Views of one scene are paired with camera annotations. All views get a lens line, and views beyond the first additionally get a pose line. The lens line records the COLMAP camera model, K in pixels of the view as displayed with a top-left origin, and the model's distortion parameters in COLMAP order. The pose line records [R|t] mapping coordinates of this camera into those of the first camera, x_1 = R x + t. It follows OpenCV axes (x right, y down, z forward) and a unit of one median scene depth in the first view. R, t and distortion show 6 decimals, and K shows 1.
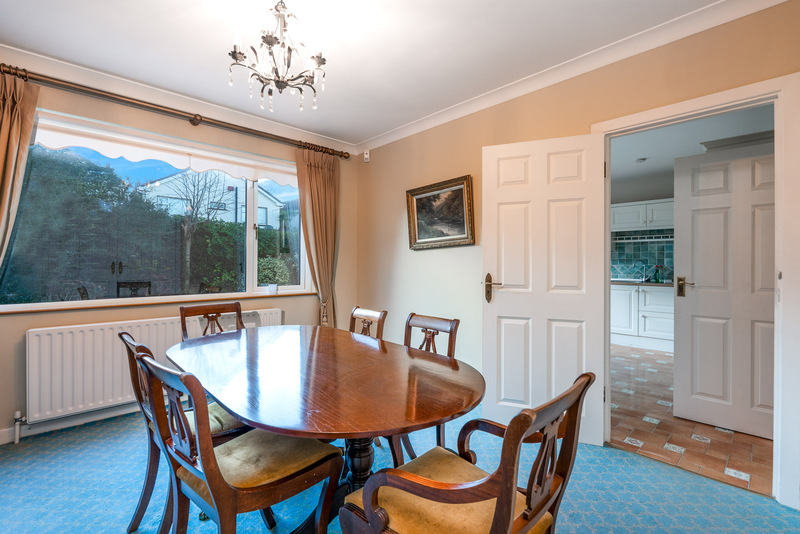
lens RADIAL K [[359.1, 0, 400.3], [0, 359.1, 266.1], [0, 0, 1]] dist [-0.000272, -0.000067]
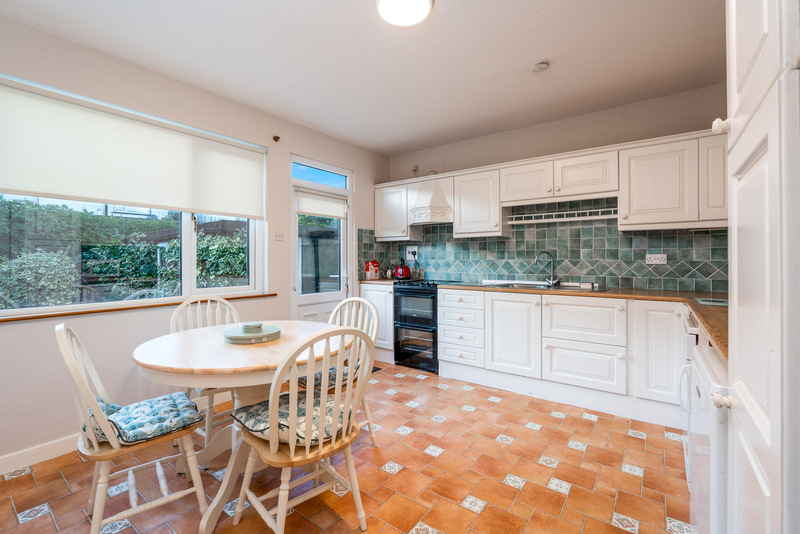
lens RADIAL K [[359.1, 0, 398.1], [0, 359.1, 265.5], [0, 0, 1]] dist [-0.000272, -0.000067]
pose [[0.985797, -0.008743, 0.167712, 0.271959], [0.007043, 0.999918, 0.010729, -0.000900], [-0.167792, -0.009396, 0.985778, 0.373844]]
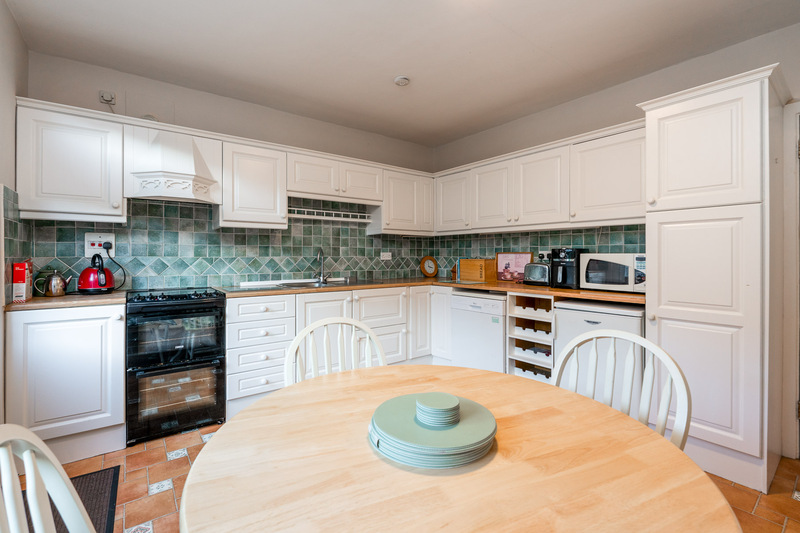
lens RADIAL K [[359.1, 0, 398.0], [0, 359.1, 259.1], [0, 0, 1]] dist [-0.000272, -0.000067]
pose [[0.109999, -0.015474, 0.993811, 0.053365], [0.008071, 0.999860, 0.014675, -0.005706], [-0.993899, 0.006407, 0.110108, 0.701373]]
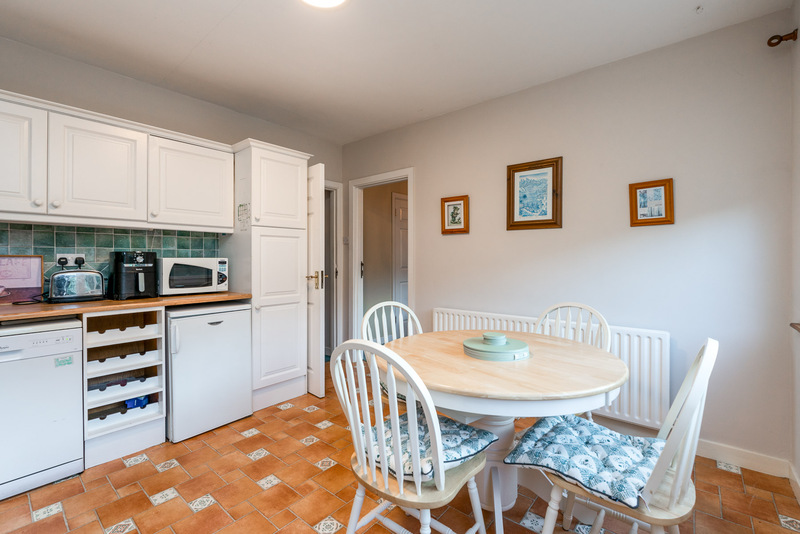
lens RADIAL K [[359.1, 0, 403.1], [0, 359.1, 254.1], [0, 0, 1]] dist [-0.000272, -0.000067]
pose [[-0.993686, -0.004958, -0.112085, 0.296157], [-0.004434, 0.999978, -0.004921, -0.007634], [0.112107, -0.004393, -0.993686, 0.967824]]
